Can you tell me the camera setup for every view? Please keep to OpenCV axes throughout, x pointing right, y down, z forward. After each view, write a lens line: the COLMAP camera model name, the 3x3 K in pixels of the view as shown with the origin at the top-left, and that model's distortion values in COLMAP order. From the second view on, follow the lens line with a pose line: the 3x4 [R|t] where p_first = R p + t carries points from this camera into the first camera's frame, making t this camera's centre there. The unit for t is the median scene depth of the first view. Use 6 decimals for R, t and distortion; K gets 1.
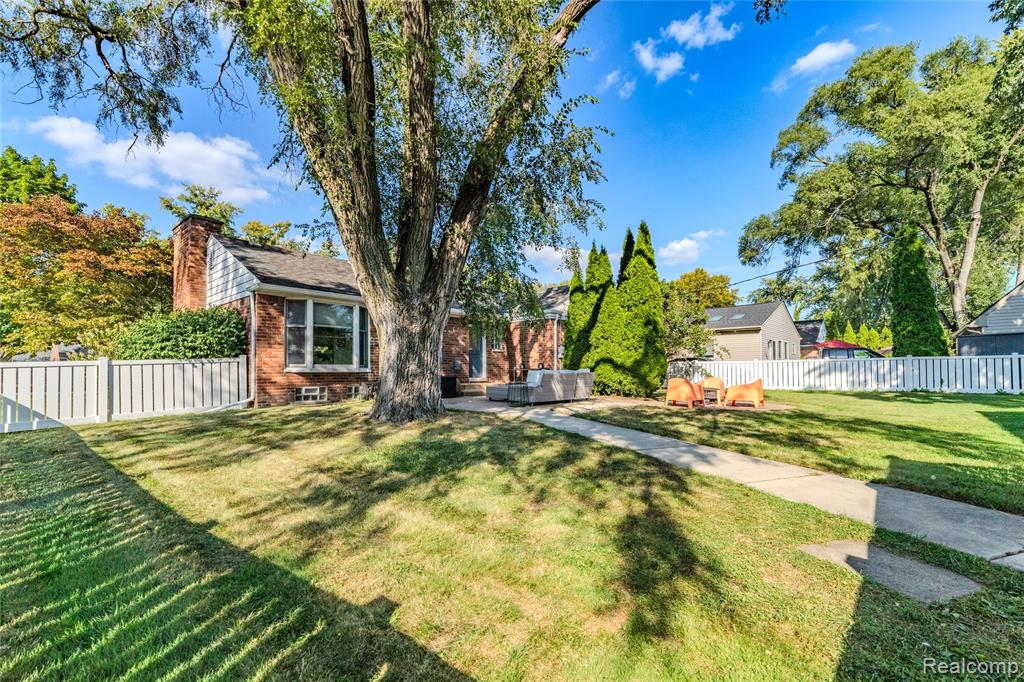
lens RADIAL K [[460.6, 0, 515.5], [0, 460.6, 364.7], [0, 0, 1]] dist [-0.003179, -0.000046]
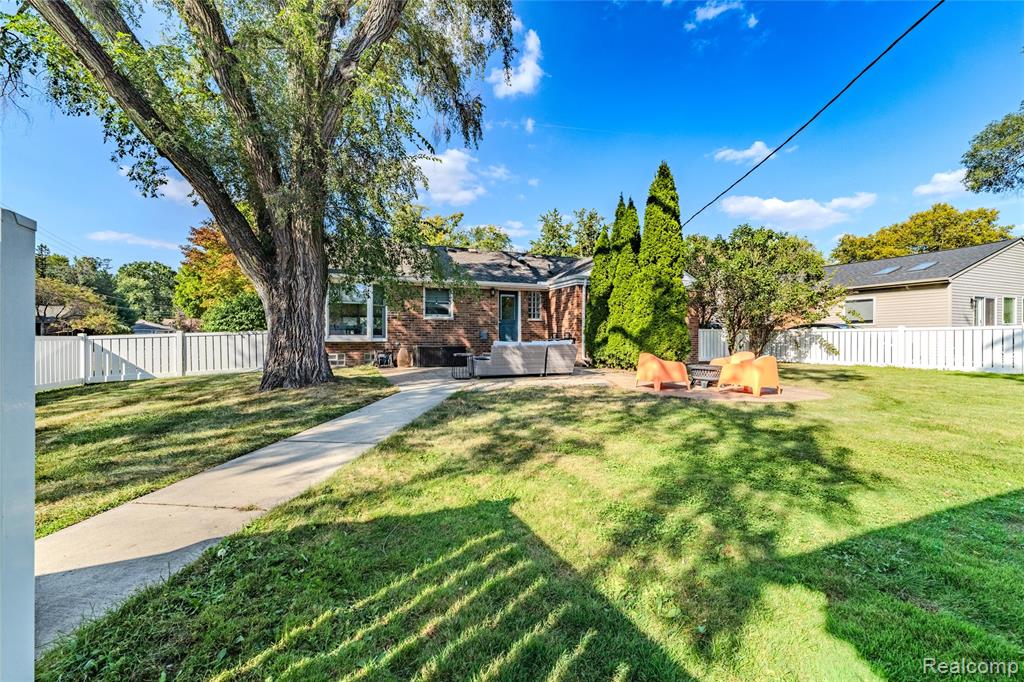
lens RADIAL K [[425.0, 0, 500.4], [0, 425.0, 340.8], [0, 0, 1]] dist [0.000507, -0.001310]
pose [[0.890610, 0.006608, -0.454721, 0.305859], [0.004219, 0.999731, 0.022790, -0.006070], [0.454749, -0.022215, 0.890342, 0.147379]]
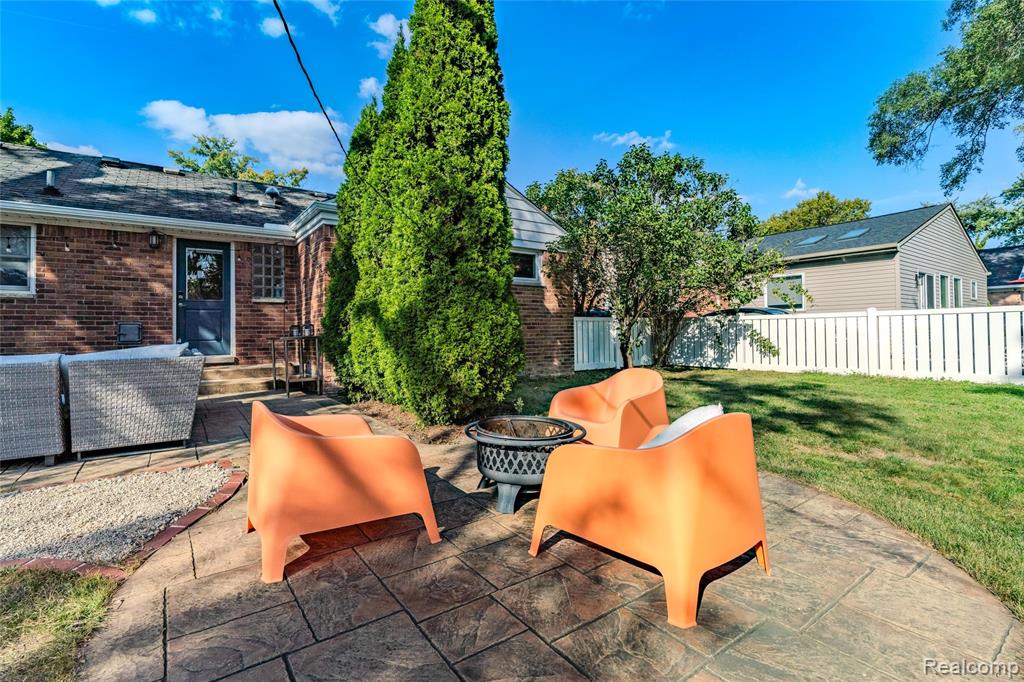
lens RADIAL K [[473.8, 0, 514.3], [0, 473.8, 330.4], [0, 0, 1]] dist [0.004083, -0.001133]
pose [[0.974709, -0.011433, -0.223187, 0.330333], [0.014506, 0.999821, 0.012136, 0.000146], [0.223008, -0.015067, 0.974700, 0.547481]]
